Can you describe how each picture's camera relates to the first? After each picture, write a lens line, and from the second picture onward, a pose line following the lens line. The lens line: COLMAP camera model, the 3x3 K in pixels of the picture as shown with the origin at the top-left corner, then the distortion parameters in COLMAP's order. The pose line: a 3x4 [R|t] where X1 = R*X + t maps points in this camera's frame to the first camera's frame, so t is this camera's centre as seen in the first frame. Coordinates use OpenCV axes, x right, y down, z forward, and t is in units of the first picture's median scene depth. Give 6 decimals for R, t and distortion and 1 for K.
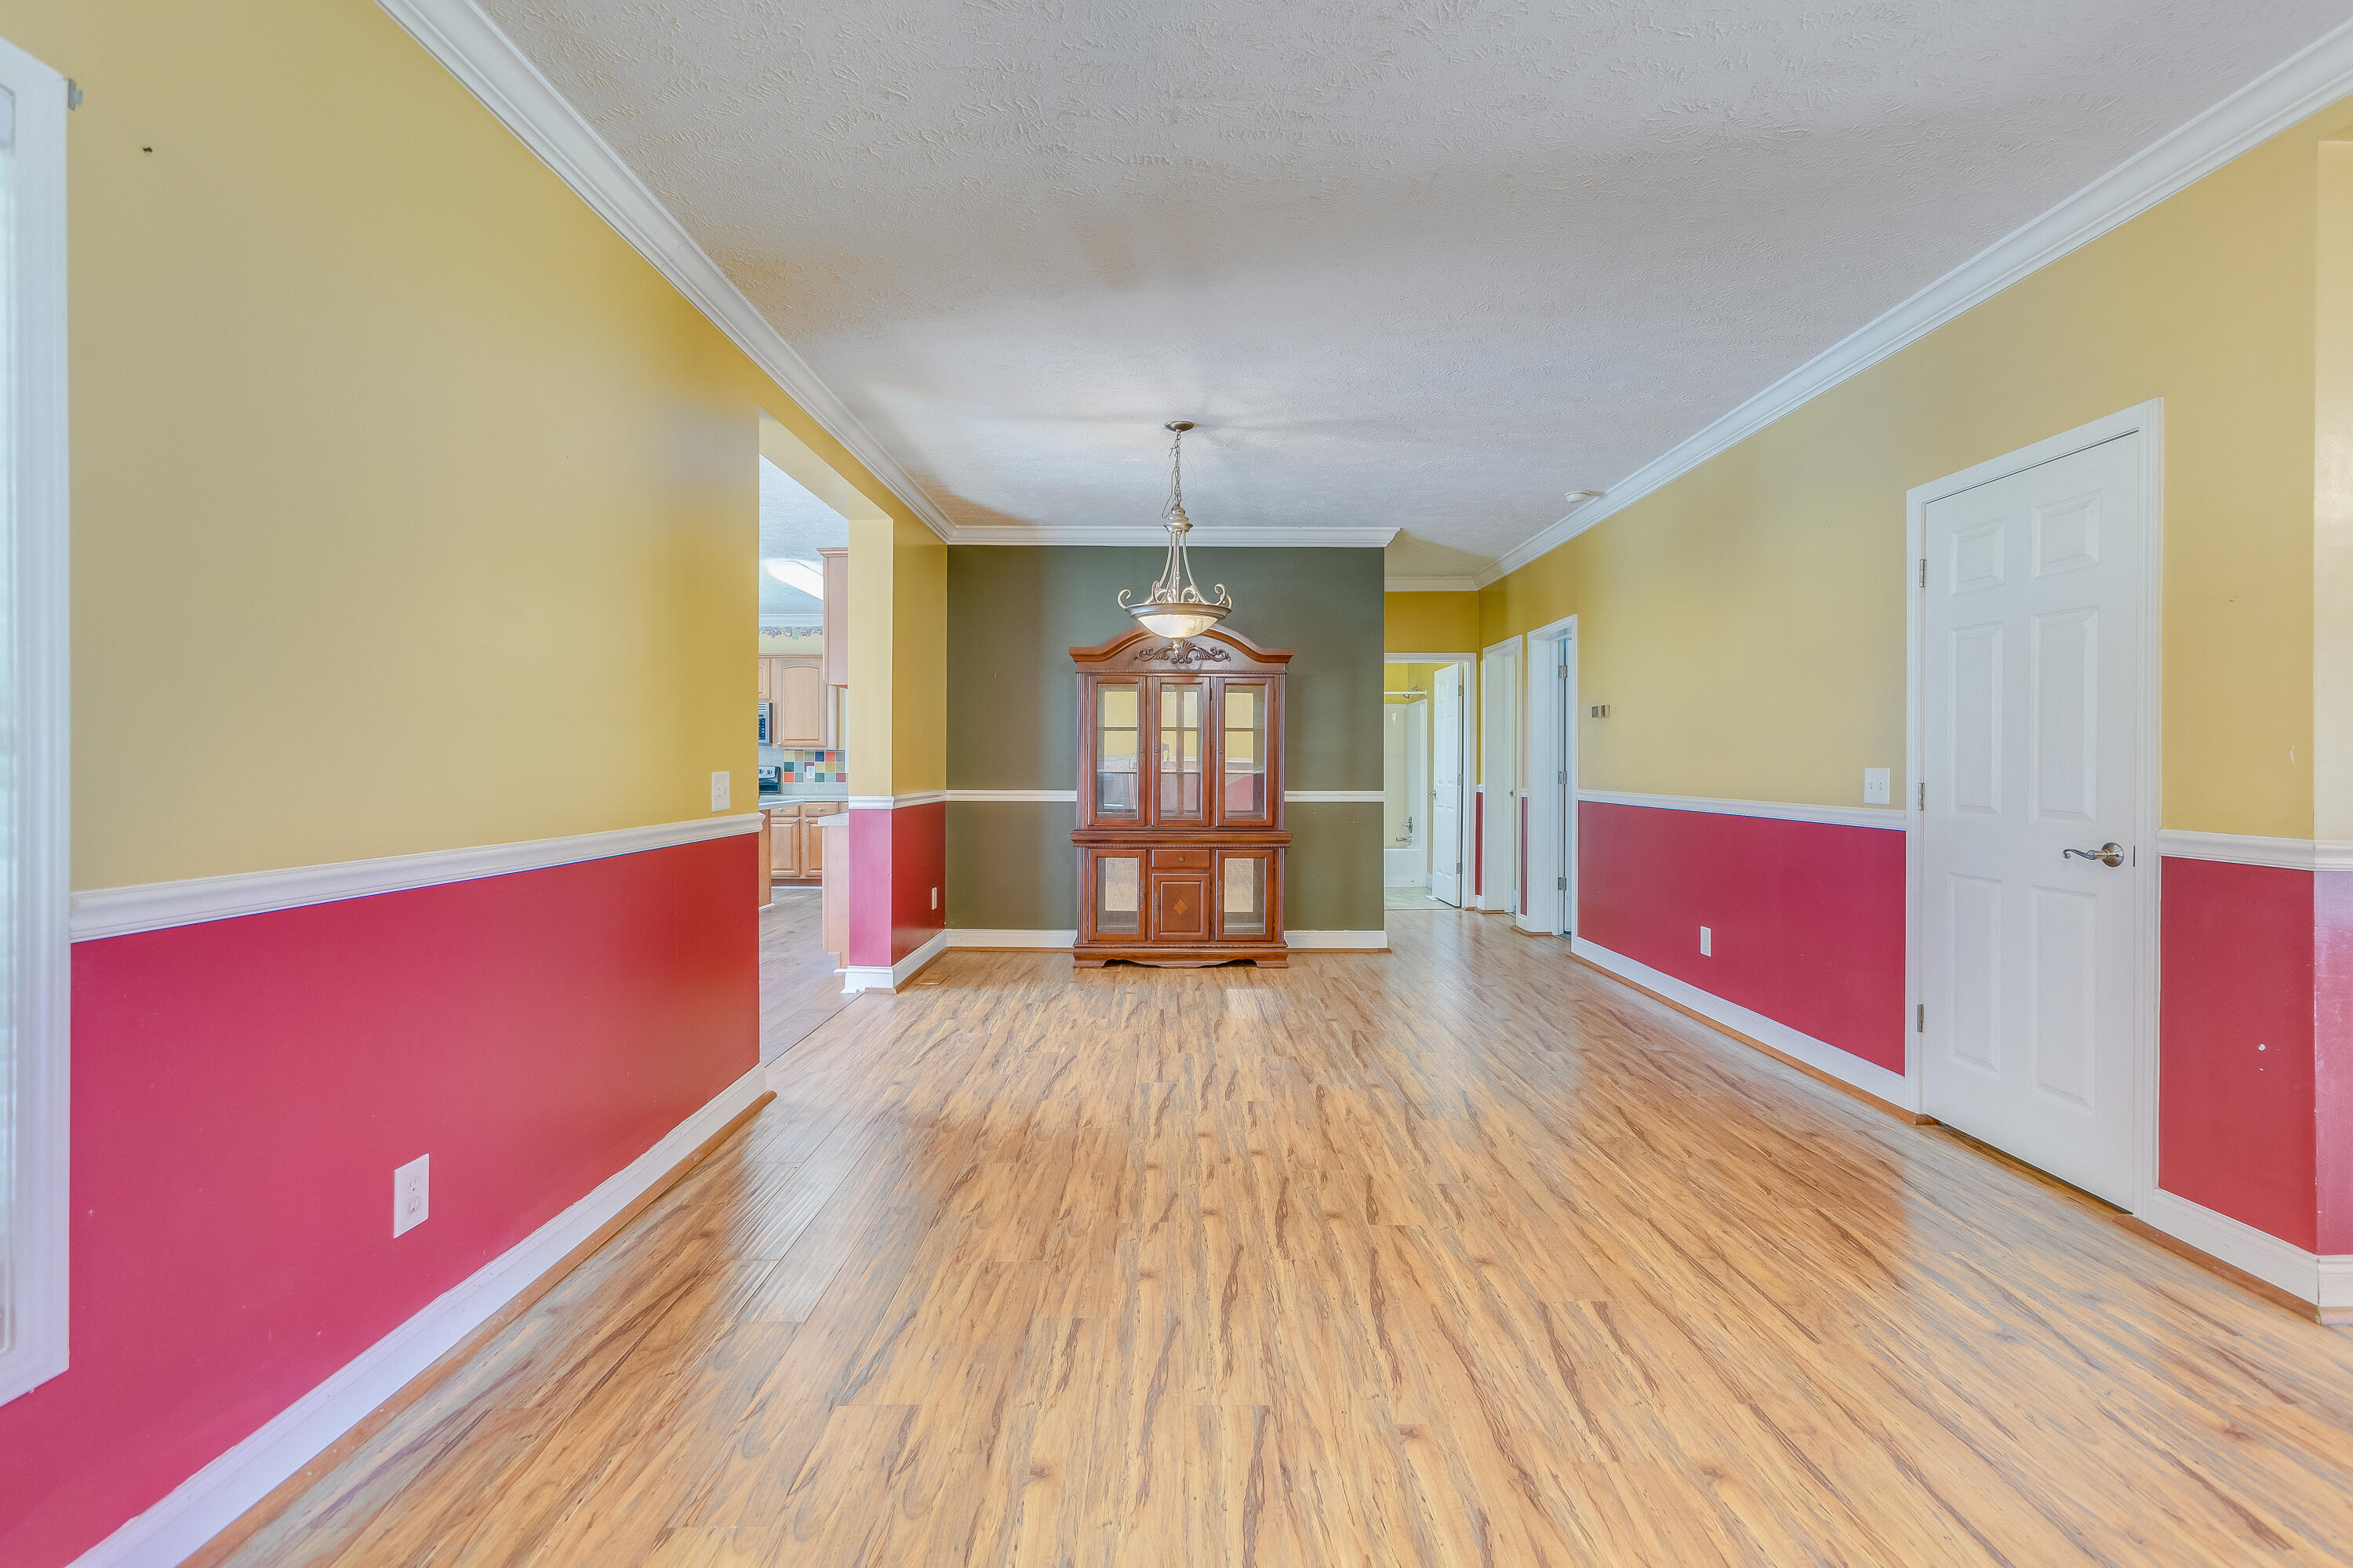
lens RADIAL K [[1046.7, 0, 1175.7], [0, 1046.7, 770.6], [0, 0, 1]] dist [0.002200, 0.000502]
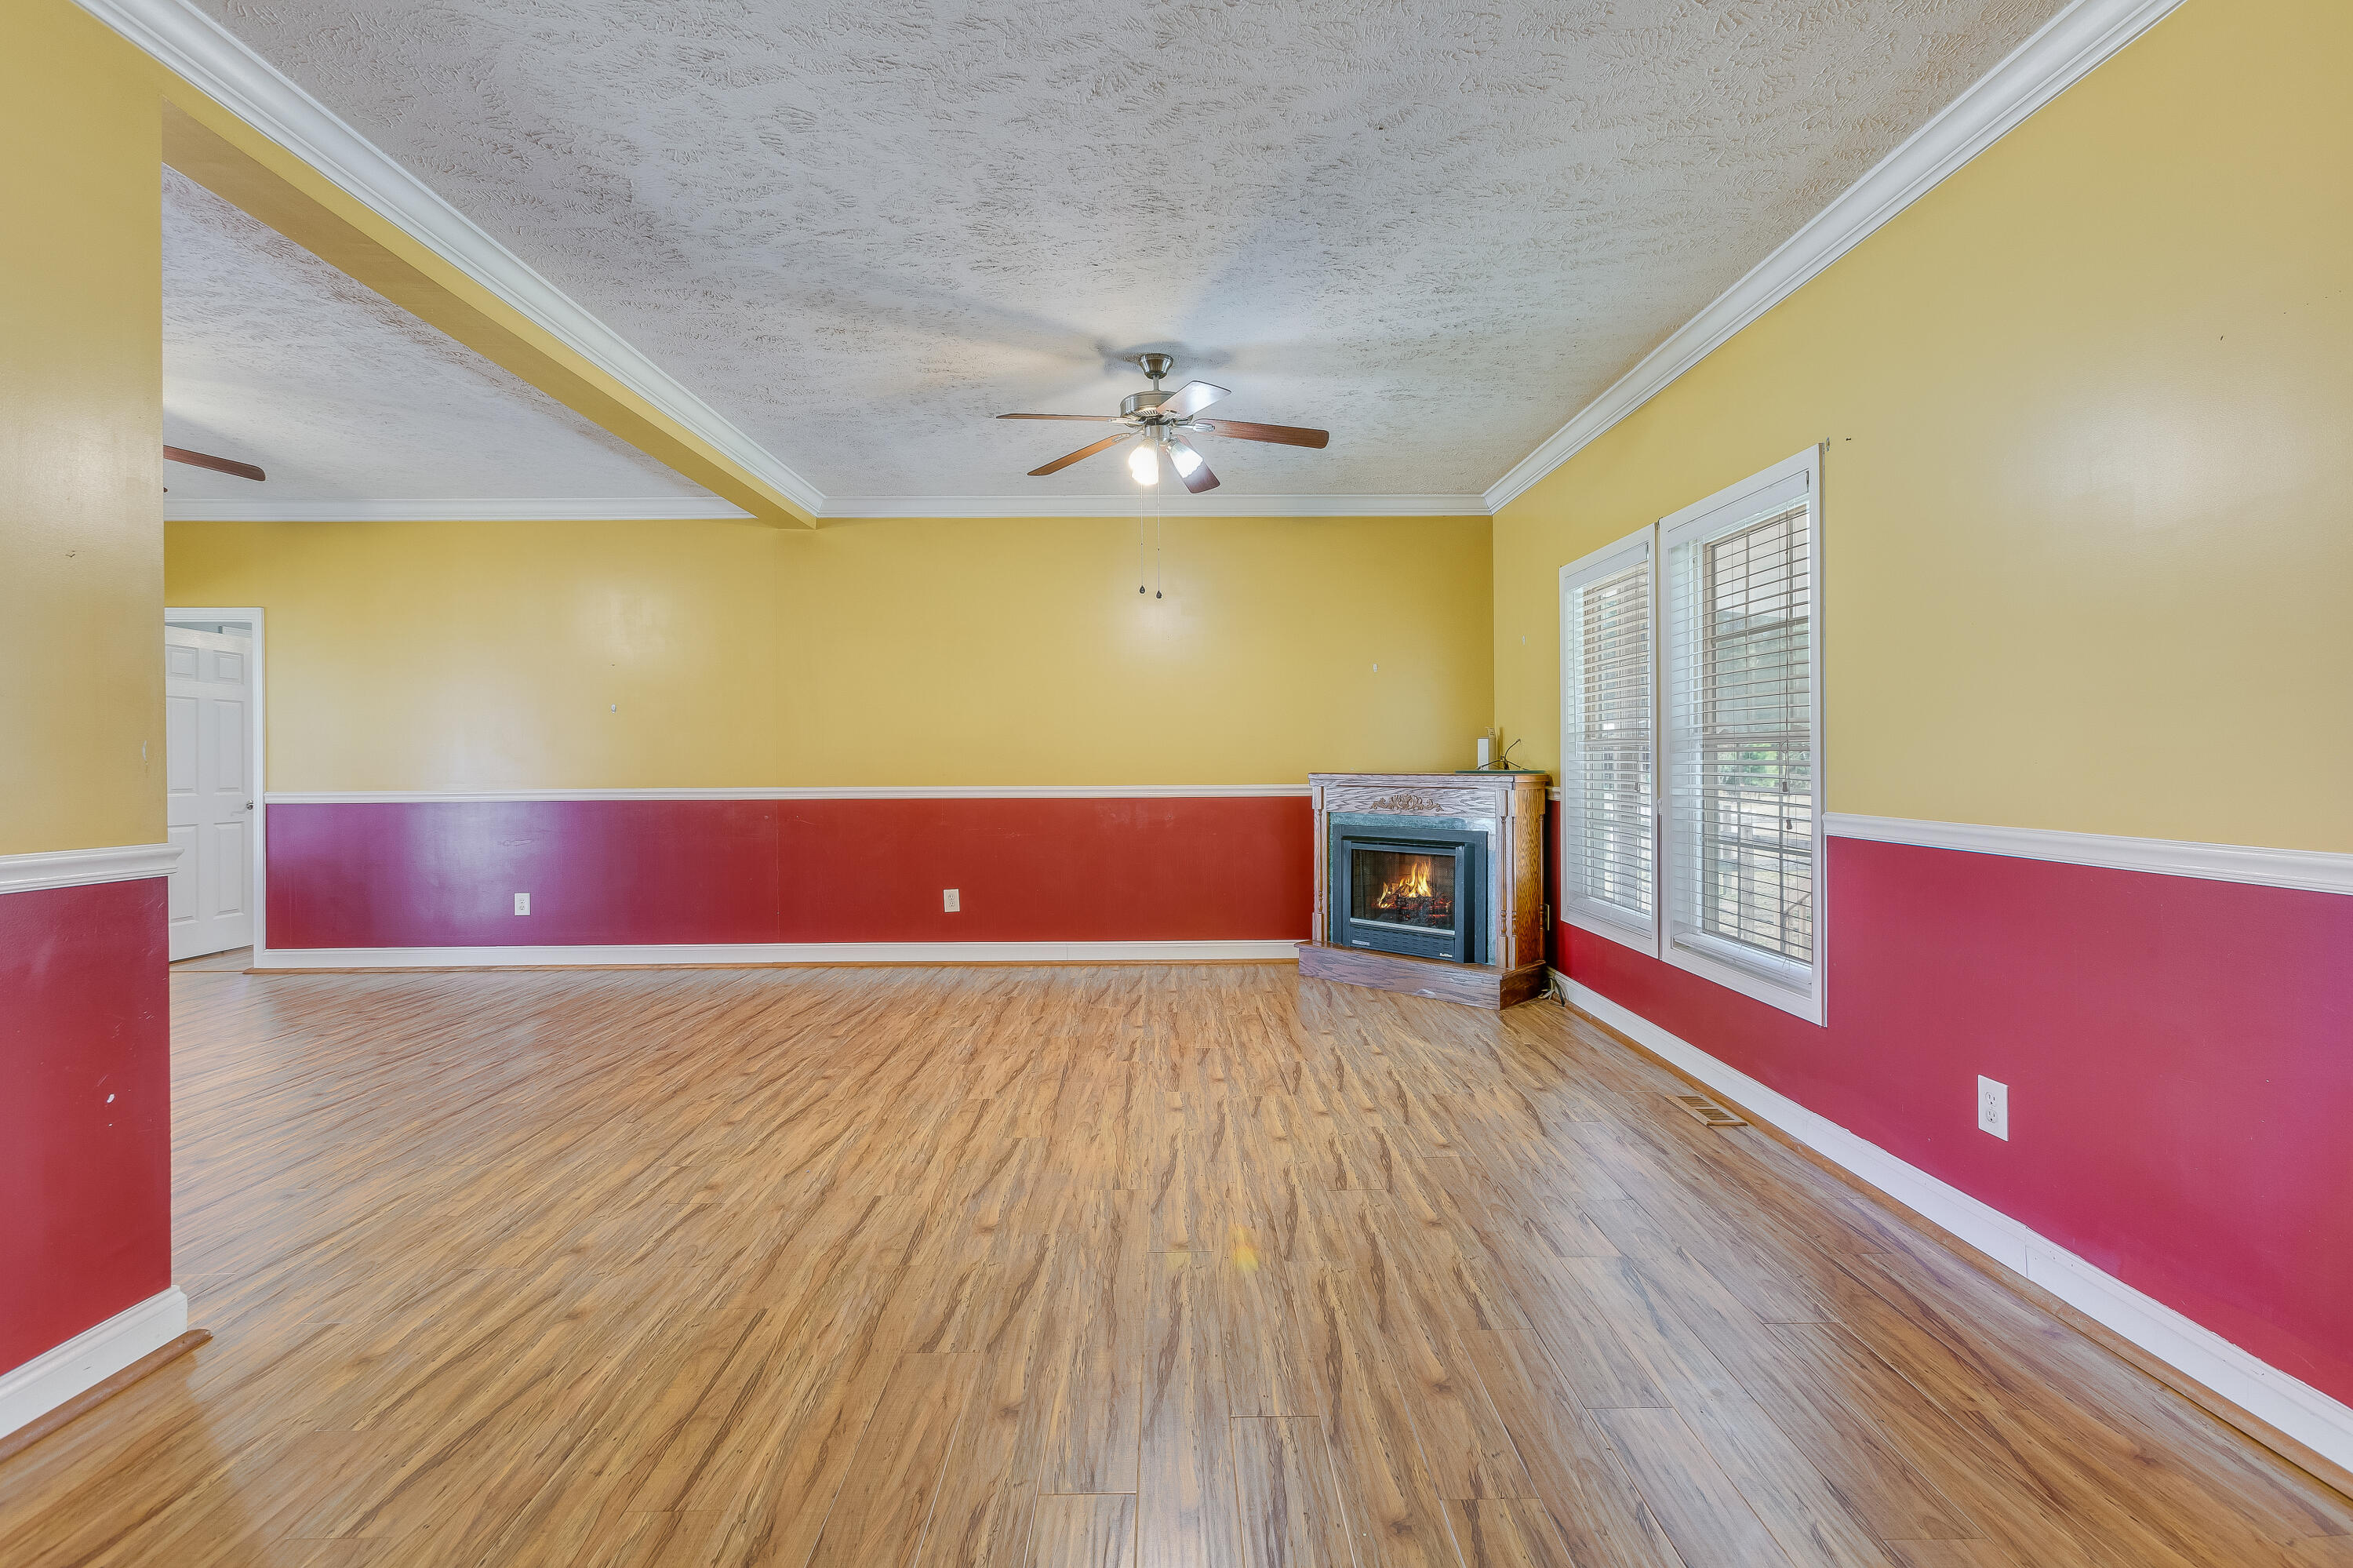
lens RADIAL K [[1055.1, 0, 1183.5], [0, 1055.1, 772.1], [0, 0, 1]] dist [-0.008937, 0.008306]
pose [[-0.999847, 0.006658, -0.016201, 0.207447], [0.006390, 0.999843, 0.016550, -0.006947], [0.016309, 0.016444, -0.999732, 2.055890]]
